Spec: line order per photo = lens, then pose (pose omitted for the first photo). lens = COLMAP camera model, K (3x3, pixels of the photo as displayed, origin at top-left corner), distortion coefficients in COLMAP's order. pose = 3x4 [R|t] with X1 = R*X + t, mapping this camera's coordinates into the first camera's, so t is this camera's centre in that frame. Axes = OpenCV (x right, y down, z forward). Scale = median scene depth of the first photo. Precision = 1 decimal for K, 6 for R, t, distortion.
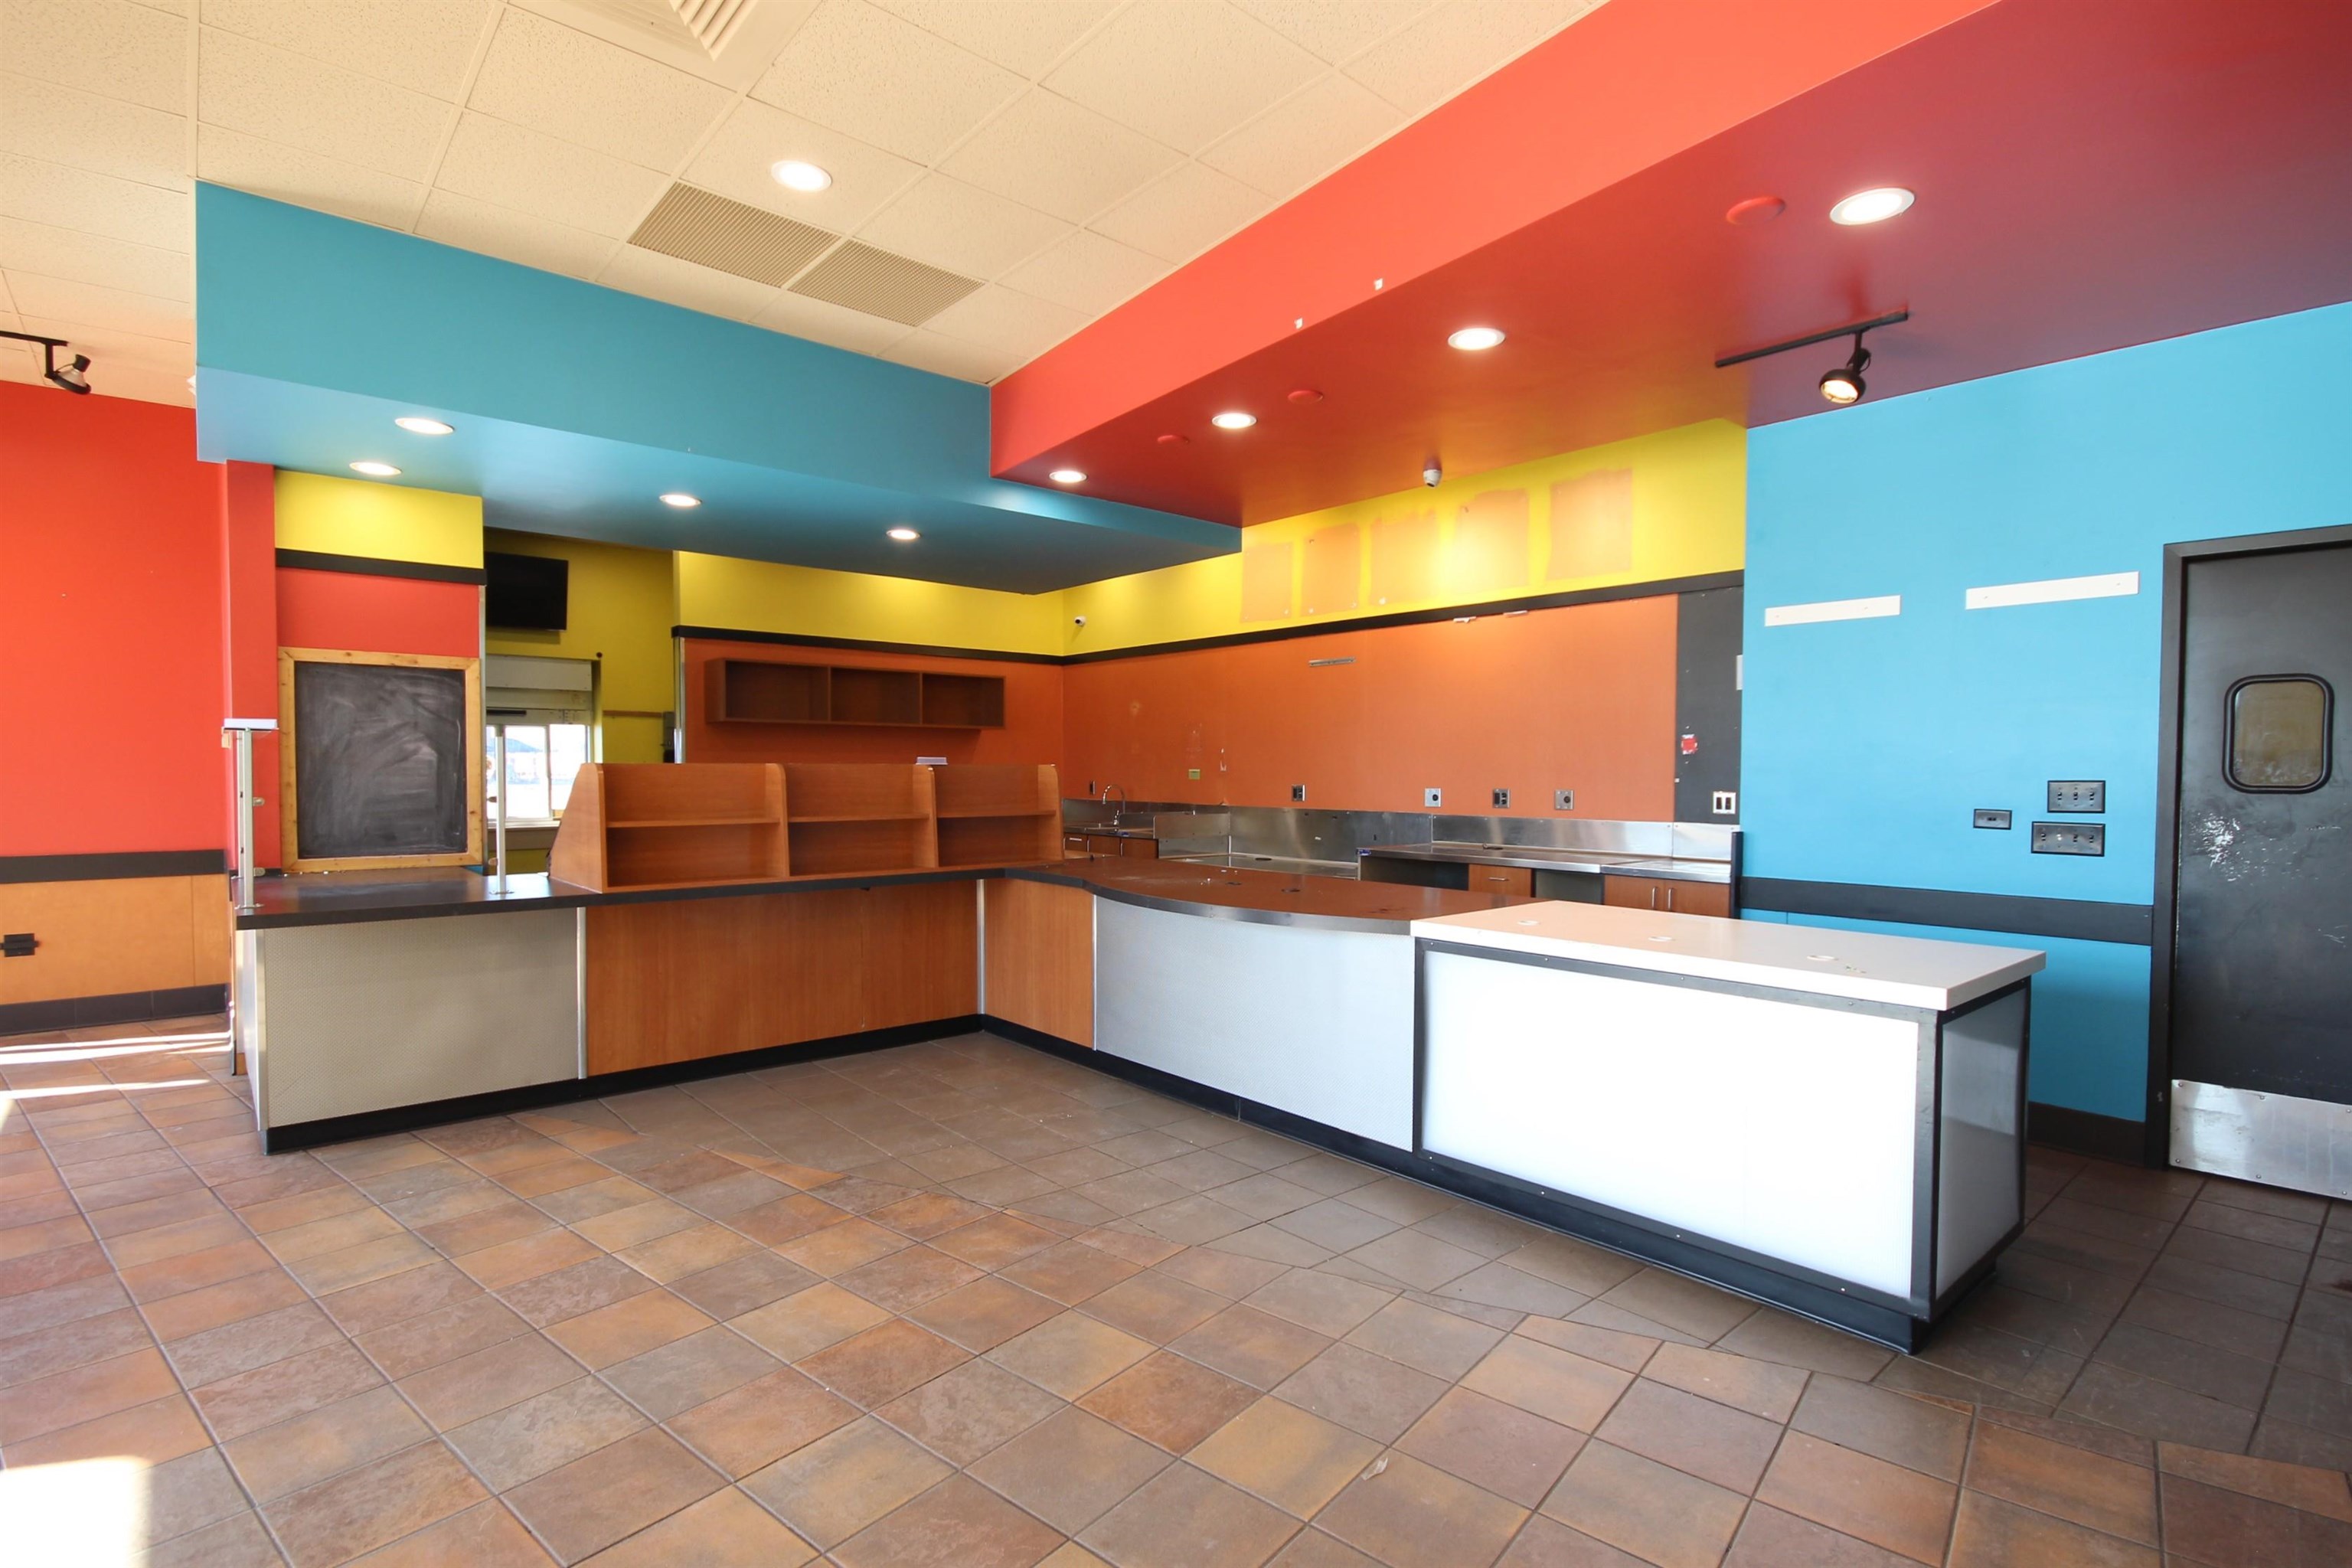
lens RADIAL K [[1118.4, 0, 1185.2], [0, 1118.4, 807.1], [0, 0, 1]] dist [-0.002939, -0.000402]
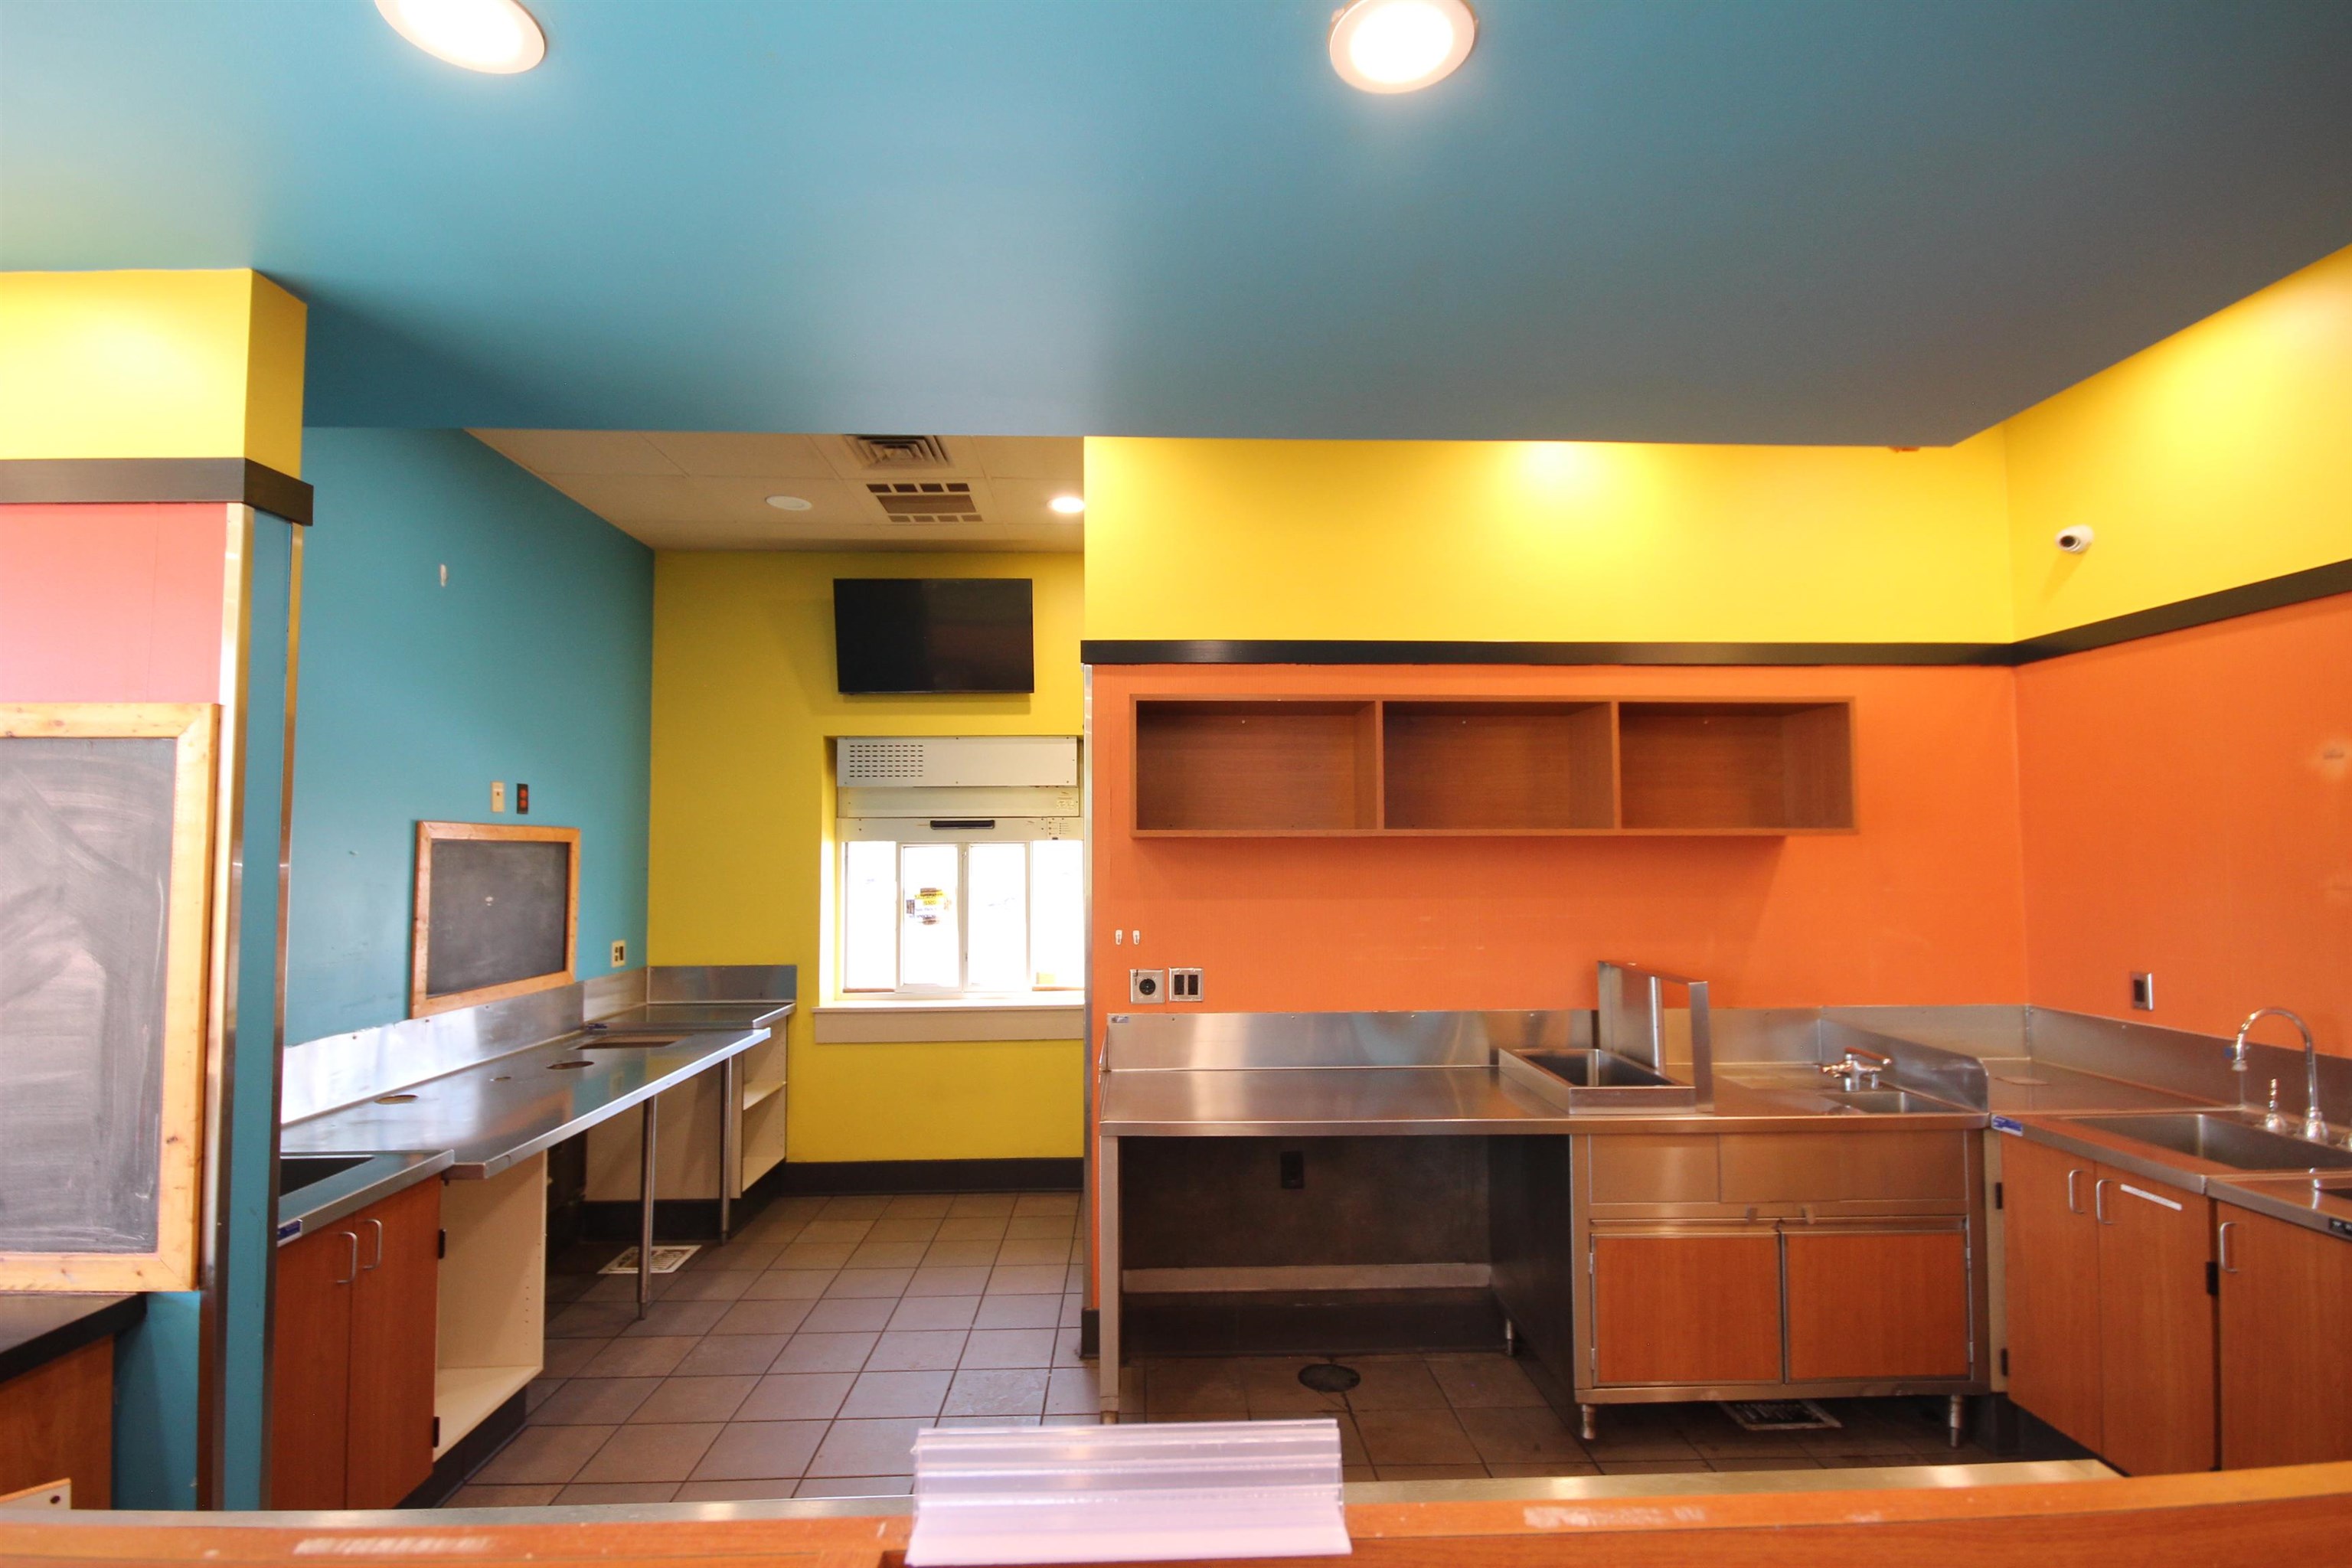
lens RADIAL K [[1080.5, 0, 1174.8], [0, 1080.5, 809.5], [0, 0, 1]] dist [-0.000483, -0.000159]
pose [[0.773040, -0.034884, -0.633397, -0.182072], [-0.014187, 0.997286, -0.072239, -0.081108], [0.634199, 0.064830, 0.770447, 0.962064]]
